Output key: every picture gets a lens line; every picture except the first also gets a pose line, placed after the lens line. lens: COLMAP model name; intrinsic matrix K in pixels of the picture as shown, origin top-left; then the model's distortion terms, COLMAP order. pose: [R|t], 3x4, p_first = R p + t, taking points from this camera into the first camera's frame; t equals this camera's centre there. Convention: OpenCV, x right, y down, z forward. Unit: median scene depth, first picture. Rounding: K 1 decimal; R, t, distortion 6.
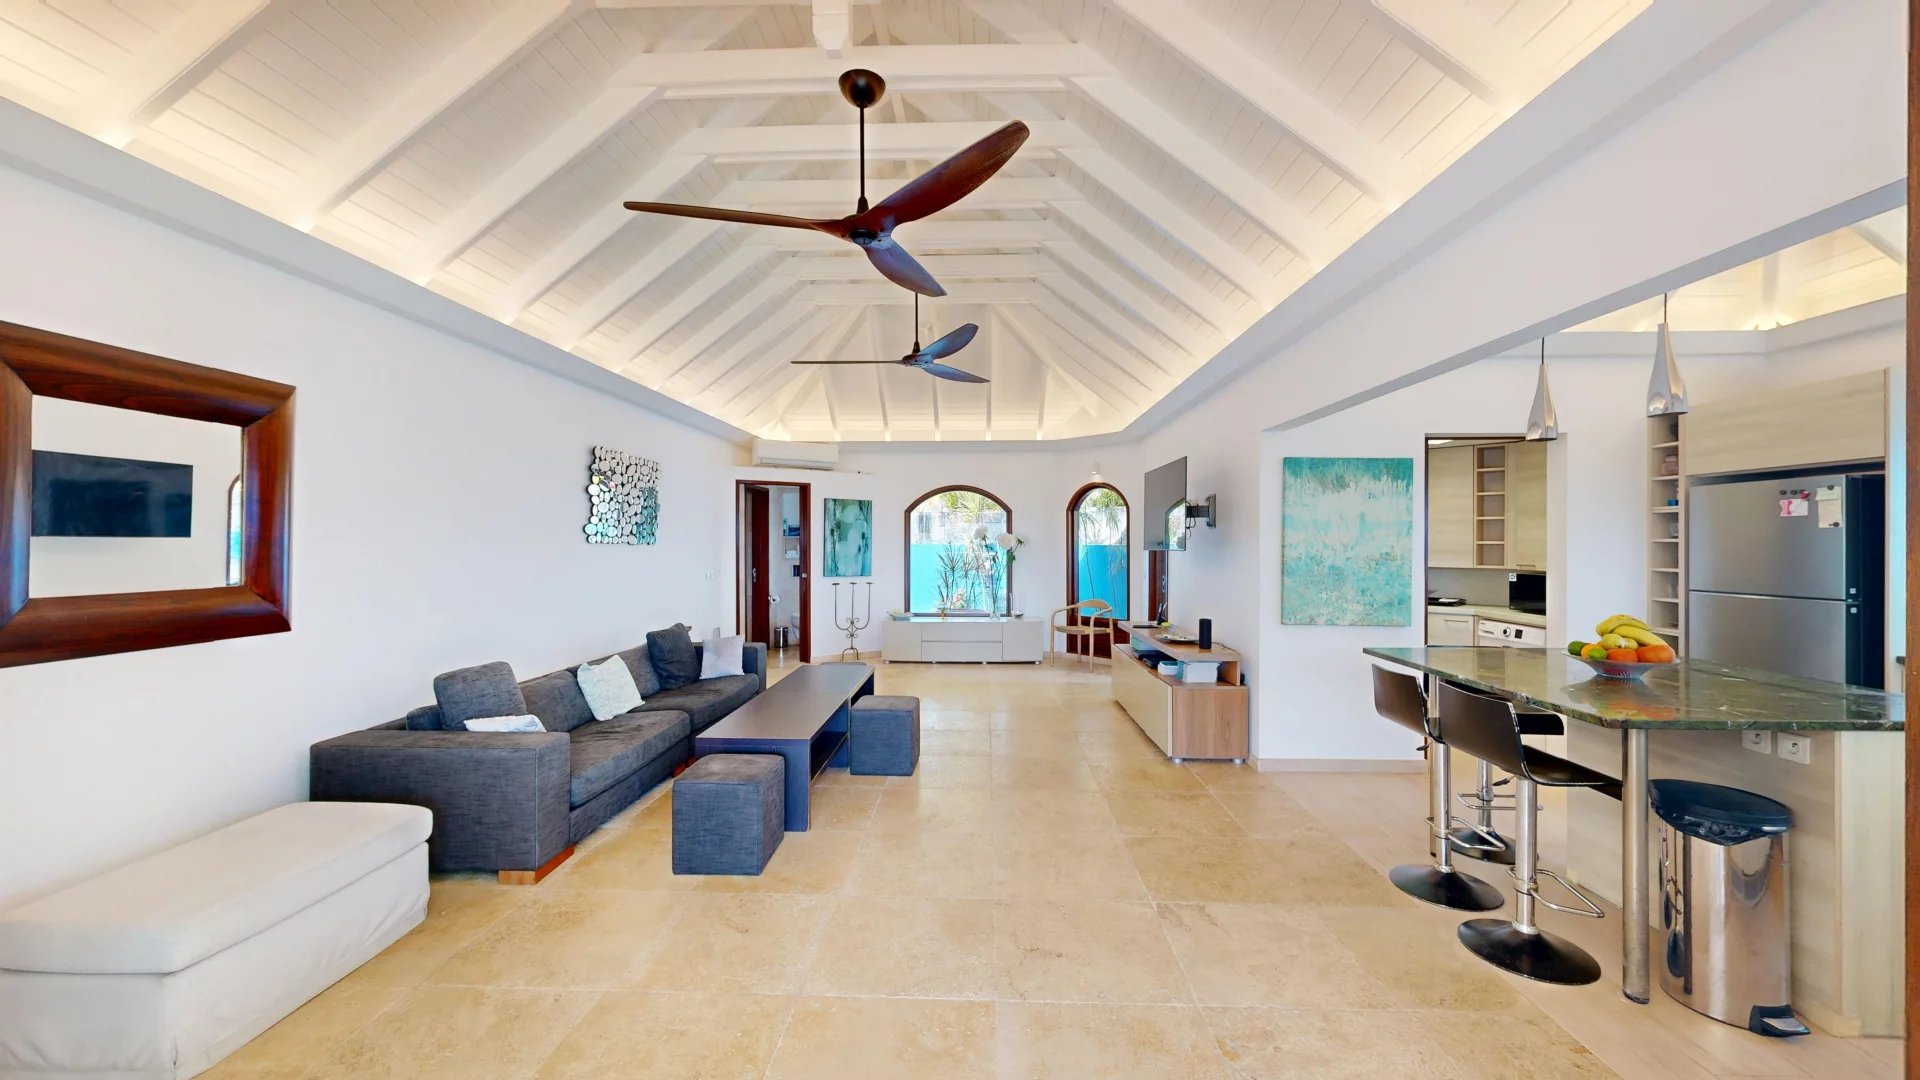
lens RADIAL K [[710.3, 0, 960.0], [0, 710.3, 540.0], [0, 0, 1]] dist [0.000514, 0.000275]
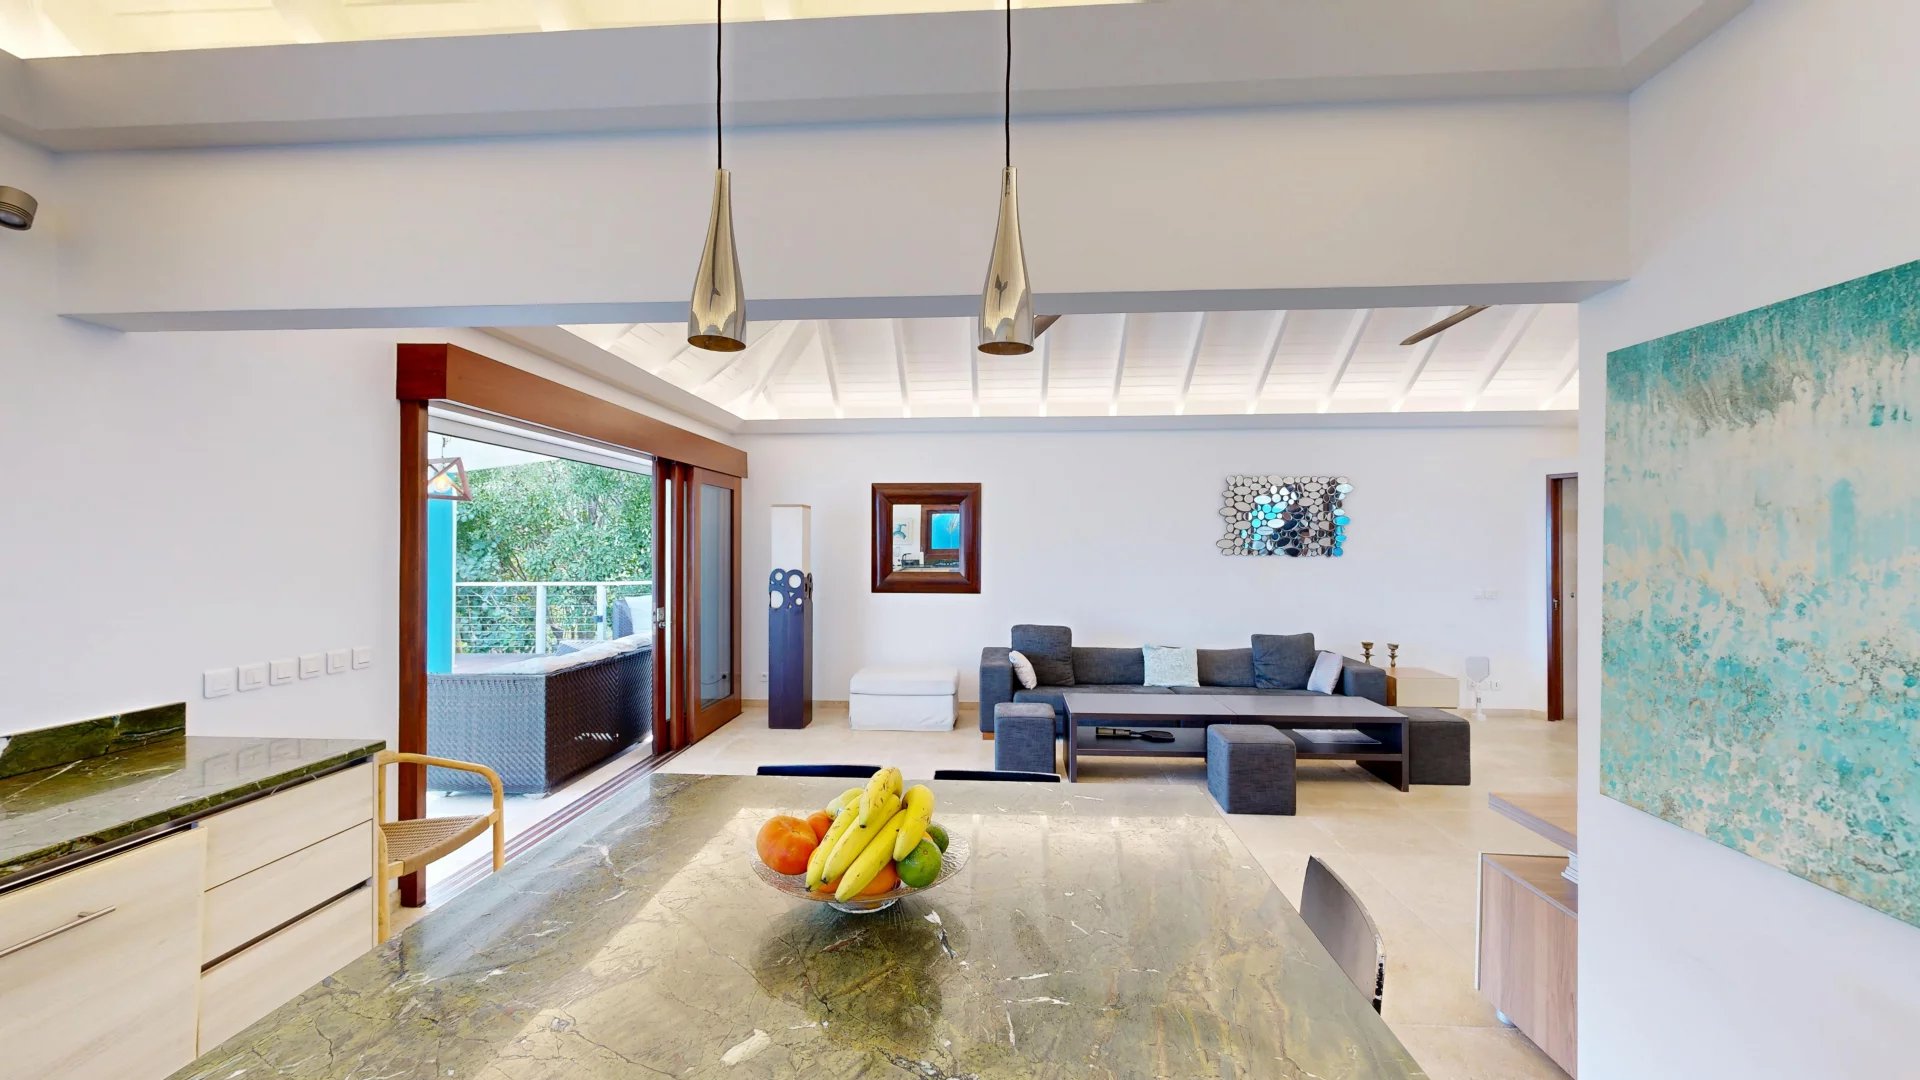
lens RADIAL K [[702.8, 0, 960.0], [0, 702.8, 543.4], [0, 0, 1]] dist [-0.000467, 0.000049]
pose [[-0.028104, -0.004543, -0.999595, 0.844630], [0.000676, 0.999989, -0.004564, -0.014066], [0.999605, -0.000804, -0.028100, 0.668002]]
